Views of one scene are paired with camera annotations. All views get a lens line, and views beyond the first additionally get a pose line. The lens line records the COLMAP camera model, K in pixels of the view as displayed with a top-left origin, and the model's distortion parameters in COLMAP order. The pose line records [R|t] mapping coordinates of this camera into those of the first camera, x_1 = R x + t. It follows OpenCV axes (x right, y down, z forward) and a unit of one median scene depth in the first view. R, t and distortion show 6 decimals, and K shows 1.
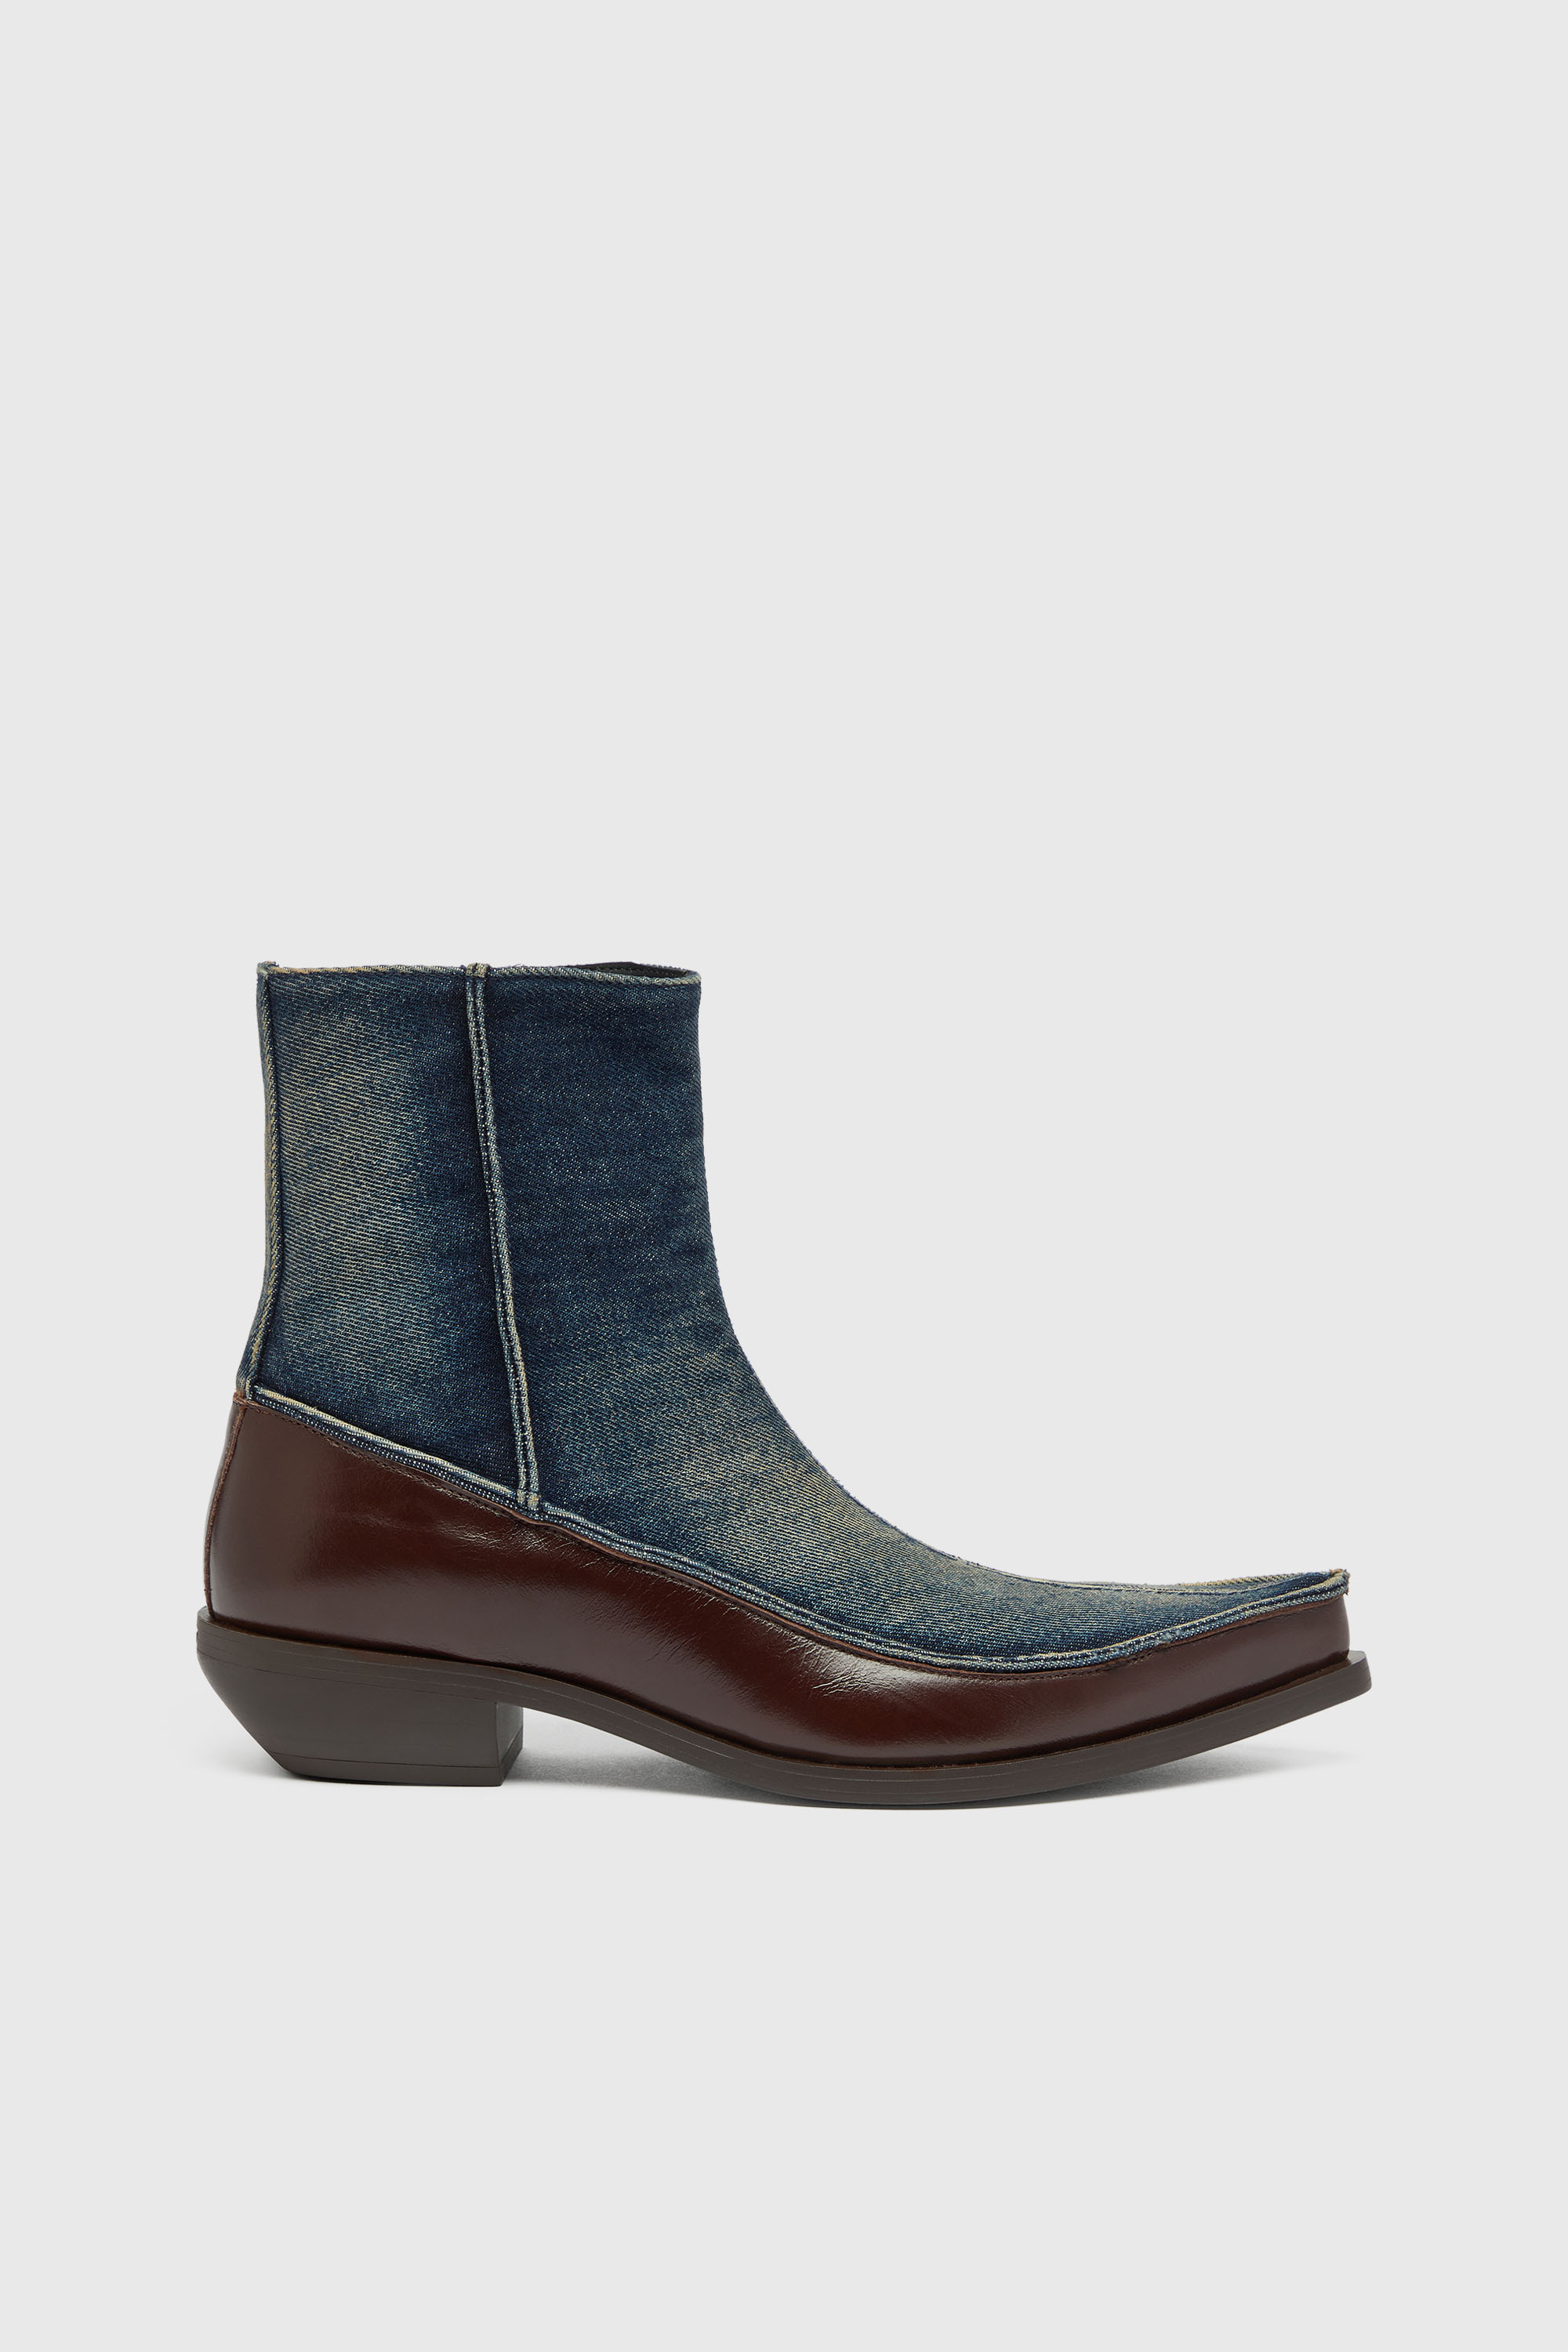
lens RADIAL K [[5733.9, 0, 784.0], [0, 5733.9, 1176.0], [0, 0, 1]] dist [-0.538480, -0.050781]
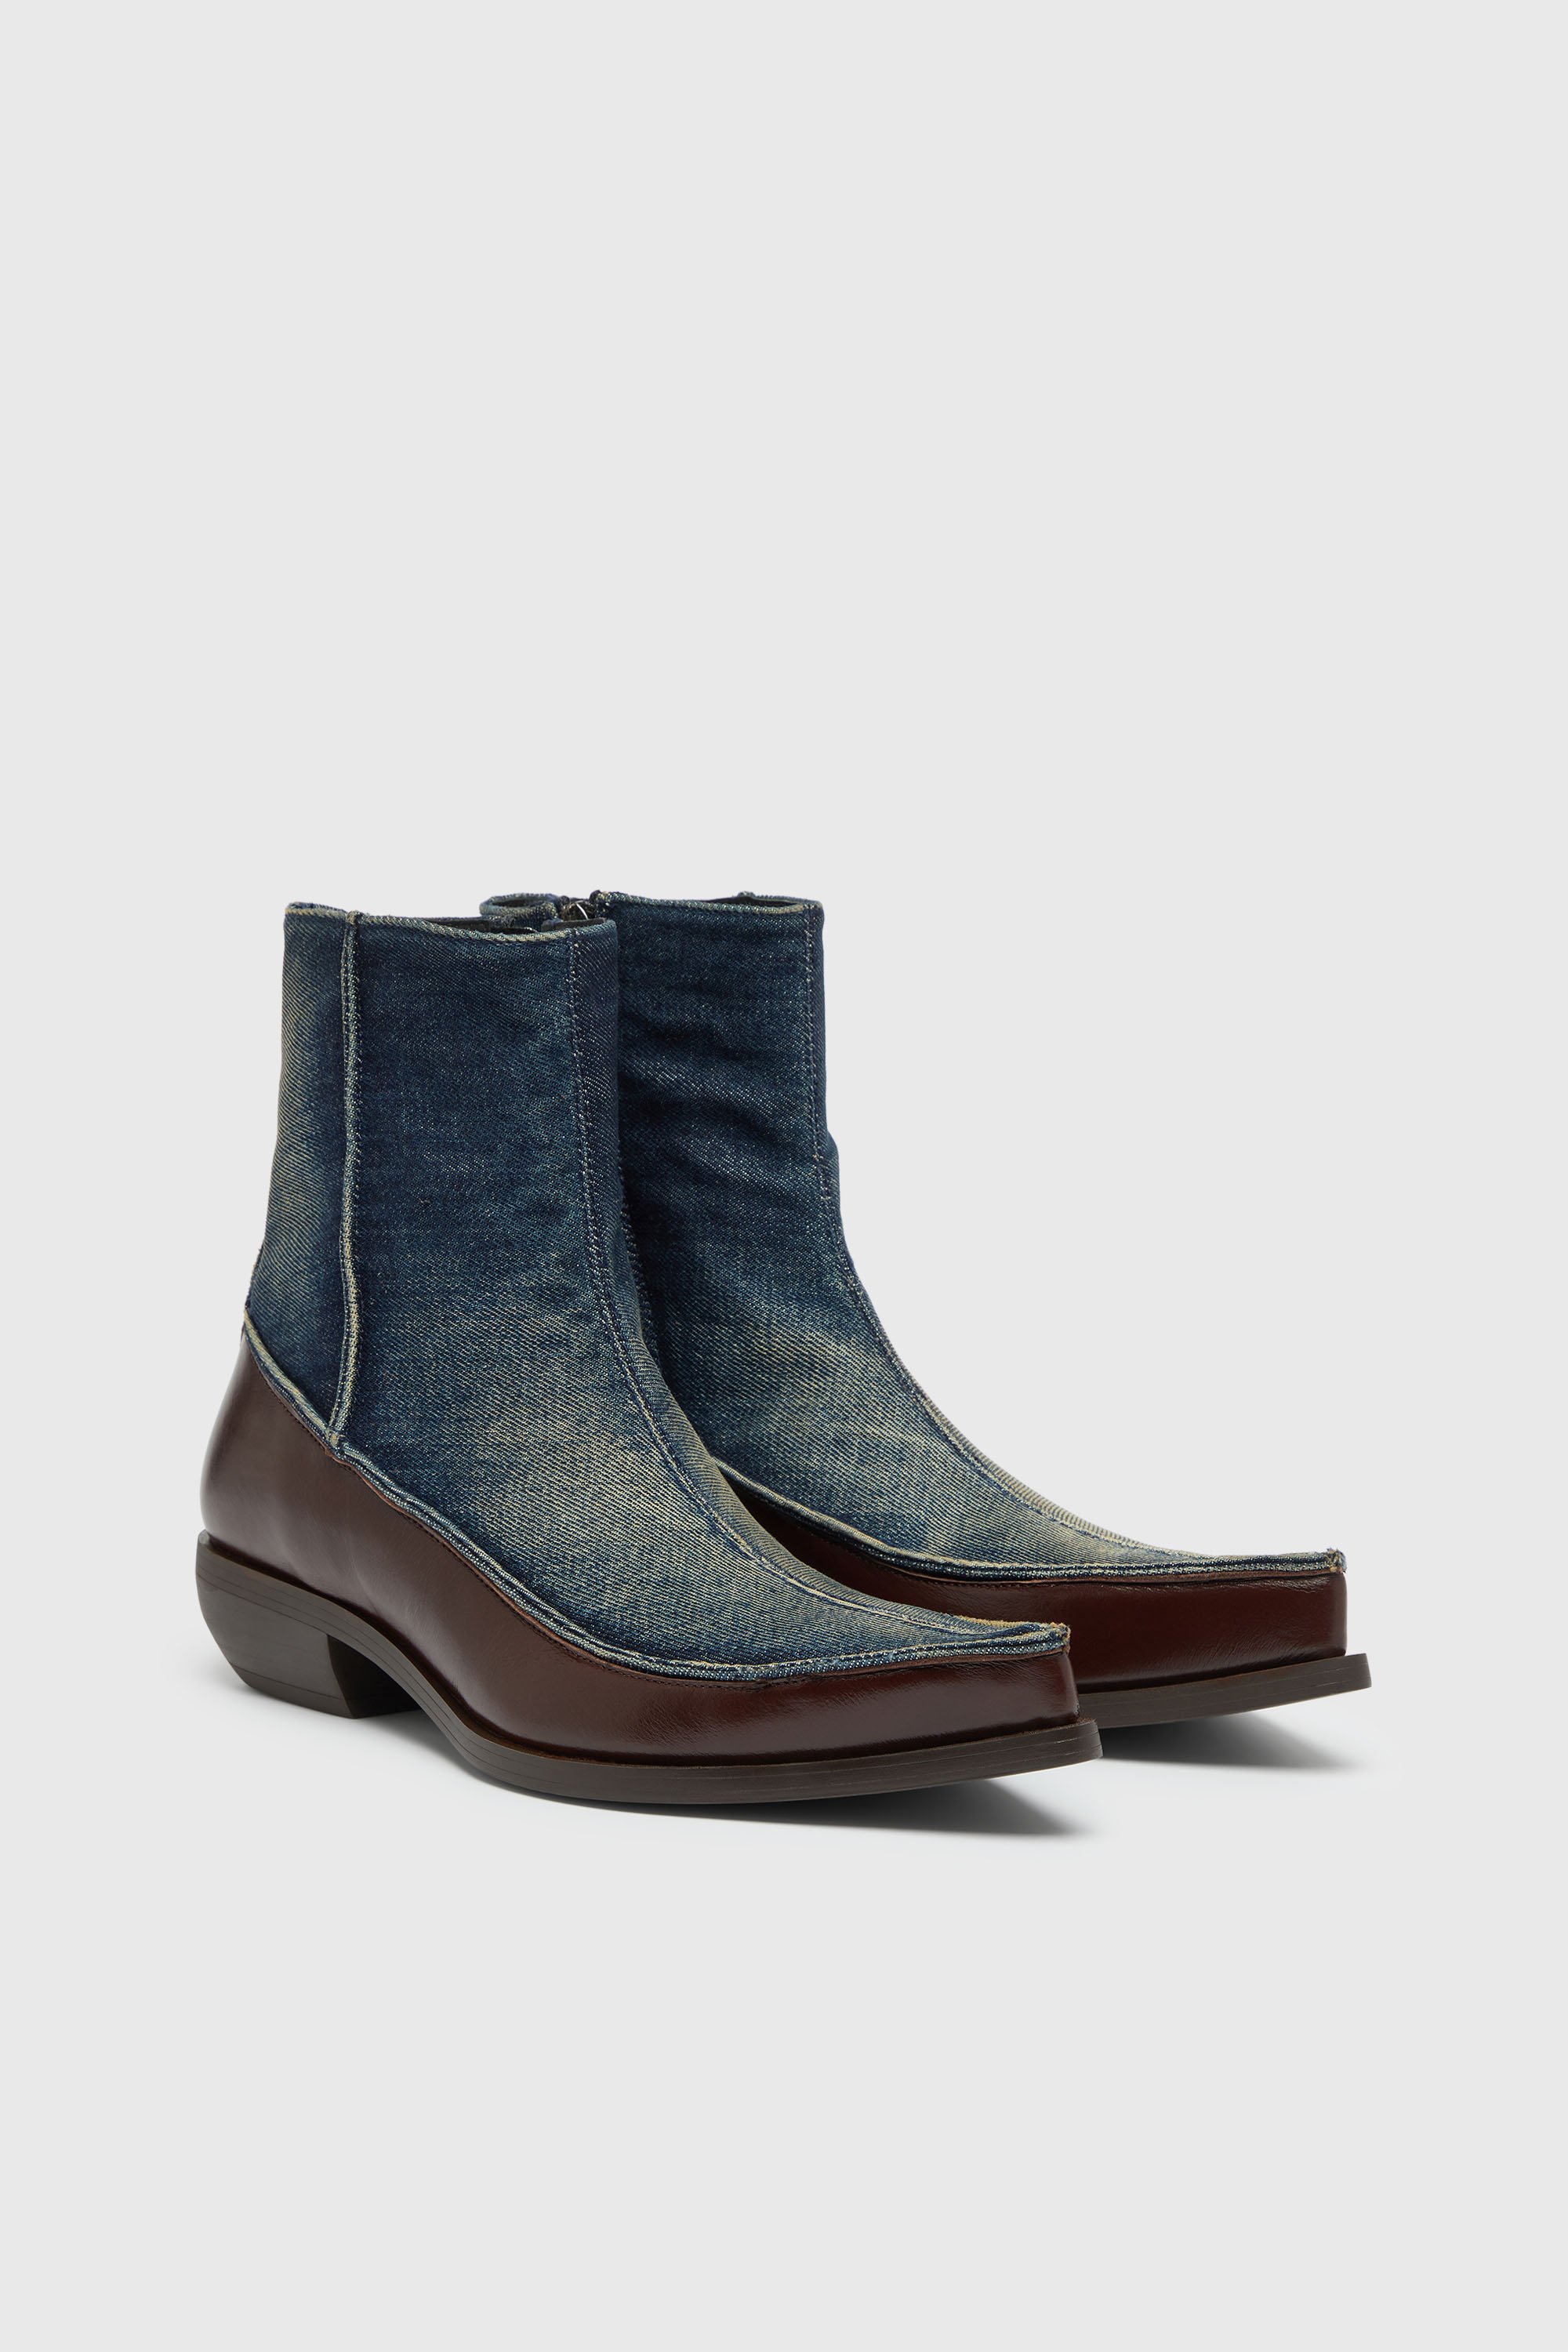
lens RADIAL K [[5733.9, 0, 784.0], [0, 5733.9, 1176.0], [0, 0, 1]] dist [-0.538480, -0.050781]
pose [[0.664472, 0.071207, -0.743913, 0.753678], [-0.064690, 0.997194, 0.037669, -0.033230], [0.744508, 0.023093, 0.667214, 0.375761]]
